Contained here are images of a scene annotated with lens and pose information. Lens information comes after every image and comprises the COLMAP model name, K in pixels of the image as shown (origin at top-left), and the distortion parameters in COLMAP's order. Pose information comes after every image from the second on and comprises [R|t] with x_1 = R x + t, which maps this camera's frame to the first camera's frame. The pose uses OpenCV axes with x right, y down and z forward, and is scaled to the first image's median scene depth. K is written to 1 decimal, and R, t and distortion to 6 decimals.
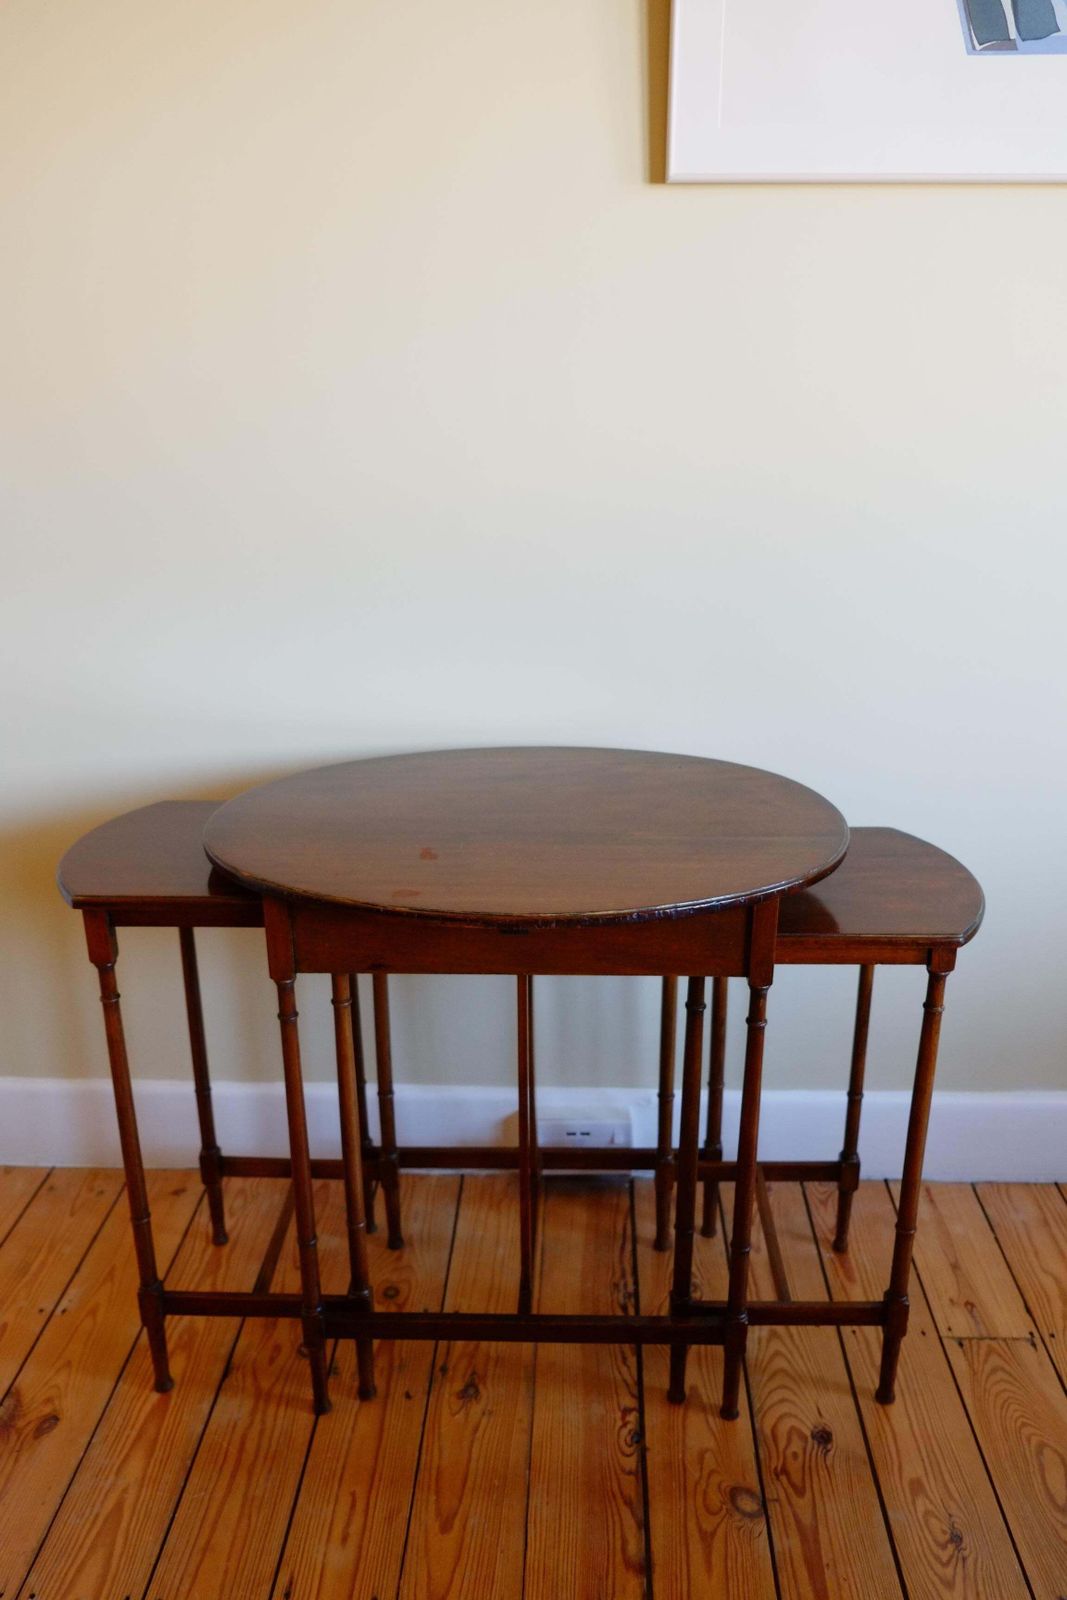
lens RADIAL K [[1228.1, 0, 542.5], [0, 1228.1, 808.4], [0, 0, 1]] dist [-0.045688, 0.014146]
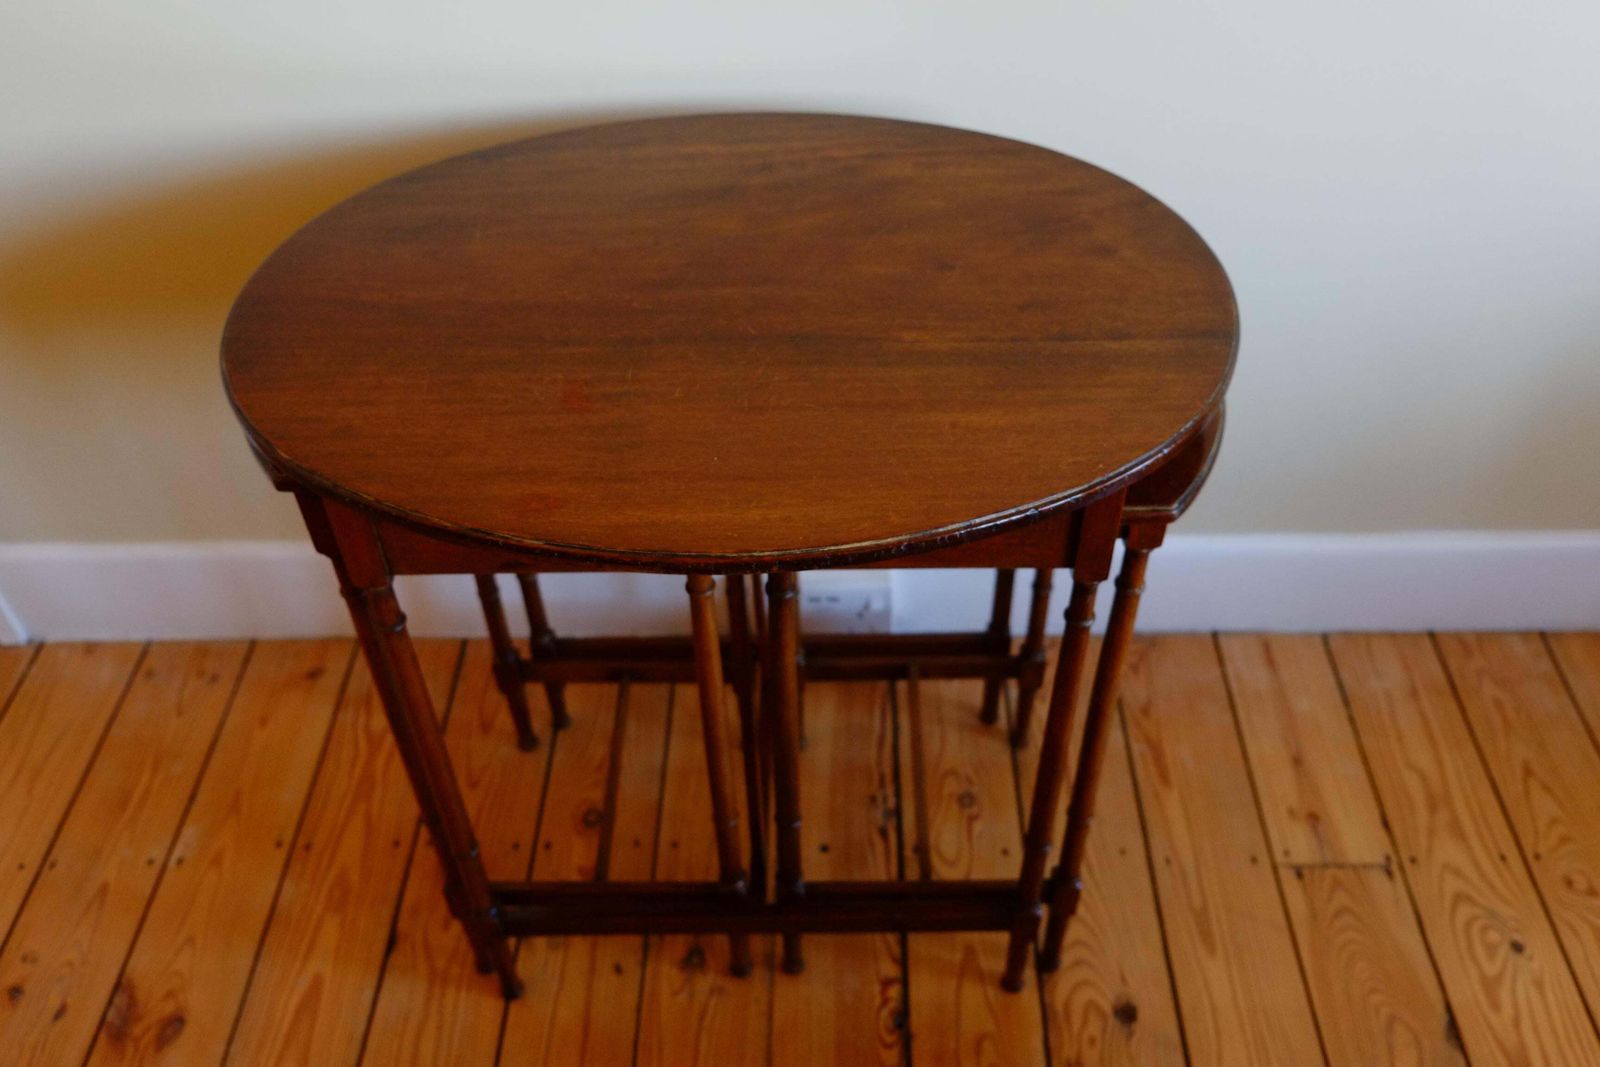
lens RADIAL K [[1381.1, 0, 813.4], [0, 1381.1, 529.7], [0, 0, 1]] dist [0.003343, -0.004057]
pose [[0.999557, -0.026111, 0.014276, 0.014271], [0.017885, 0.910513, 0.413093, -0.162752], [-0.023784, -0.412655, 0.910577, 0.276588]]
